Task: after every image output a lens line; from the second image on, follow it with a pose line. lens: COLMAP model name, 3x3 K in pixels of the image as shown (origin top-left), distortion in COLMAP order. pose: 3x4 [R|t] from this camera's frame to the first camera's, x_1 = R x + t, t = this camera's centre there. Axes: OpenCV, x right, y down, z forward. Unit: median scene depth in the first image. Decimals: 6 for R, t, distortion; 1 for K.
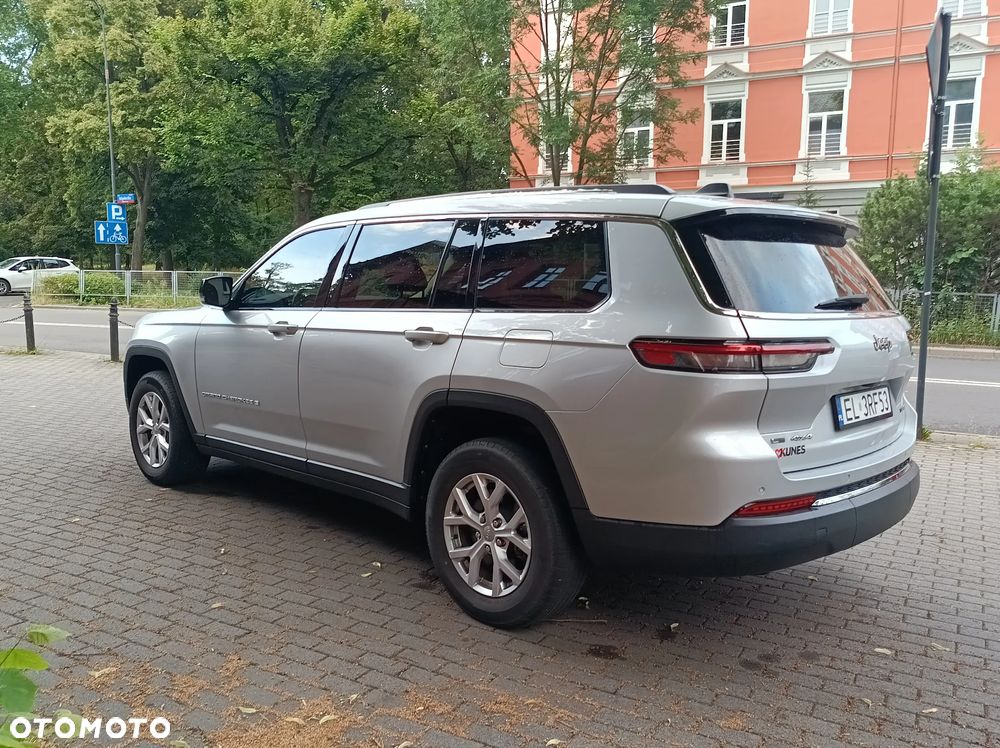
lens RADIAL K [[827.5, 0, 505.5], [0, 827.5, 374.3], [0, 0, 1]] dist [0.045003, -0.030718]
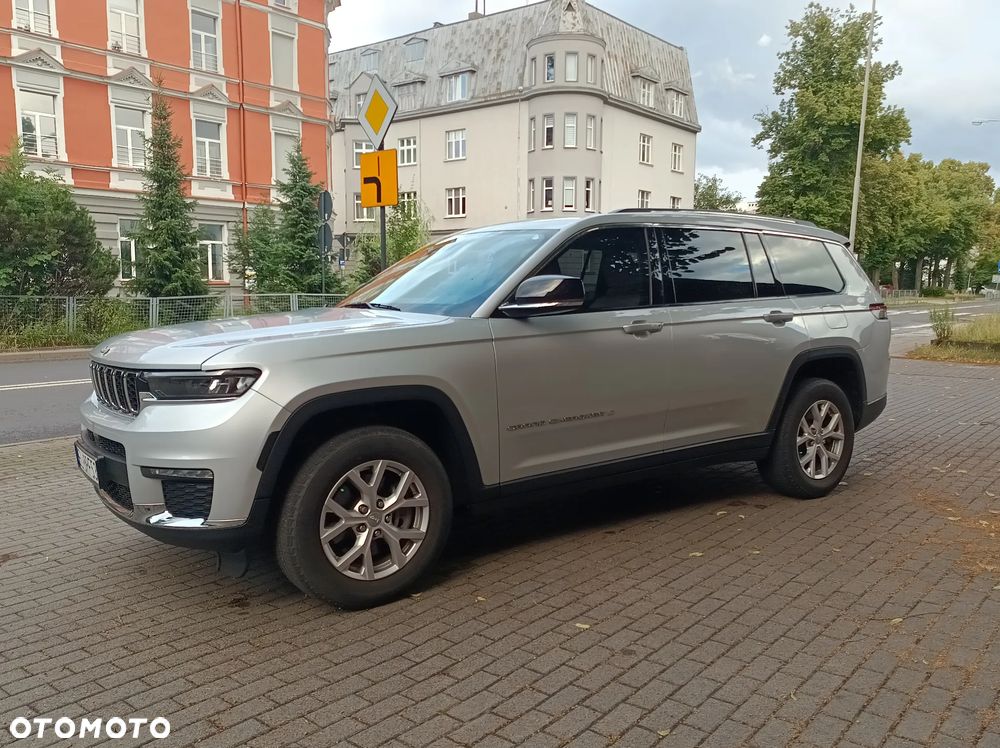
lens RADIAL K [[824.1, 0, 505.5], [0, 824.1, 374.6], [0, 0, 1]] dist [0.053107, -0.041074]
pose [[0.179005, -0.114721, 0.977137, -1.173465], [0.120270, 0.988281, 0.093997, -0.103814], [-0.976469, 0.100694, 0.190705, 0.908329]]
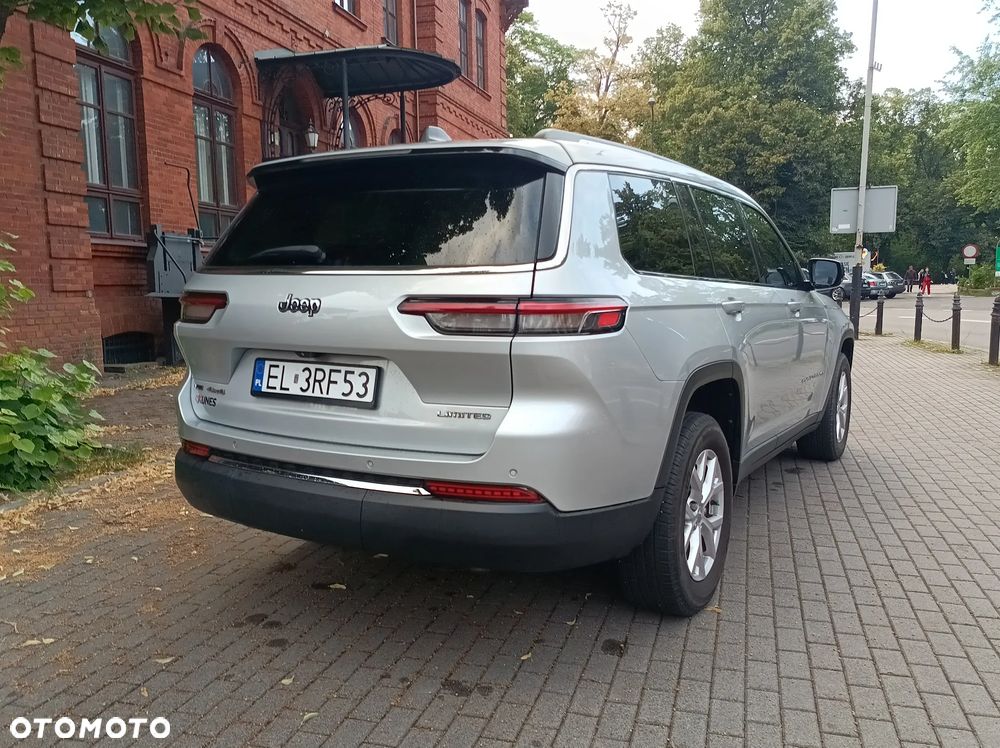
lens RADIAL K [[827.5, 0, 505.5], [0, 827.5, 374.3], [0, 0, 1]] dist [0.045003, -0.030718]
pose [[0.228700, 0.093647, -0.968982, 0.871022], [-0.107706, 0.991686, 0.070420, -0.032385], [0.967520, 0.088260, 0.236885, 0.677406]]
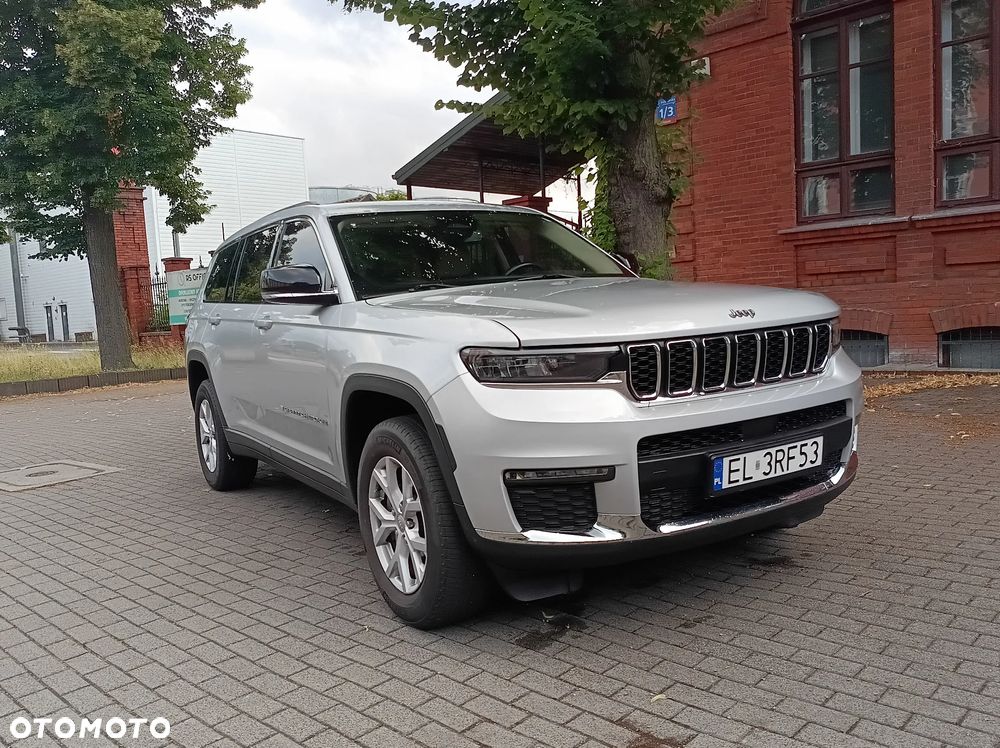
lens RADIAL K [[827.5, 0, 505.5], [0, 827.5, 374.3], [0, 0, 1]] dist [0.045003, -0.030718]
pose [[-0.967007, 0.024146, 0.253602, -0.464408], [0.077628, 0.976083, 0.203067, -0.188221], [-0.242633, 0.216054, -0.945754, 2.026011]]
